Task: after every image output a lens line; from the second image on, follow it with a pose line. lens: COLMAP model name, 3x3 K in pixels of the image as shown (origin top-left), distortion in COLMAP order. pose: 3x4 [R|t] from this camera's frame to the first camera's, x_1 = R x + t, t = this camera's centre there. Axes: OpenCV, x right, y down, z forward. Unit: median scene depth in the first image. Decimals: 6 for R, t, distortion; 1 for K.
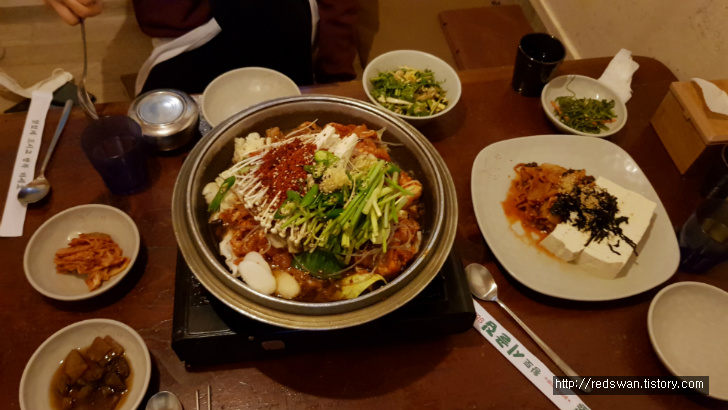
lens RADIAL K [[569.9, 0, 364.1], [0, 569.9, 203.1], [0, 0, 1]] dist [-0.011440, 0.000362]
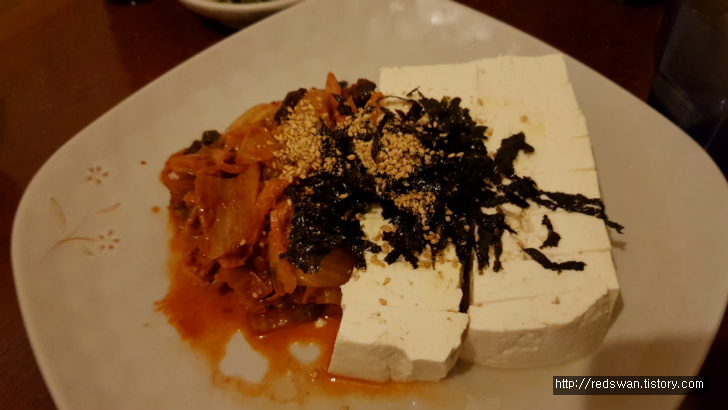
lens RADIAL K [[569.9, 0, 364.1], [0, 569.9, 205.8], [0, 0, 1]] dist [-0.011440, 0.000362]
pose [[0.814667, -0.535423, 0.222800, 0.306000], [0.536164, 0.841798, 0.062487, -0.006381], [-0.221009, 0.068551, 0.972860, 0.723368]]
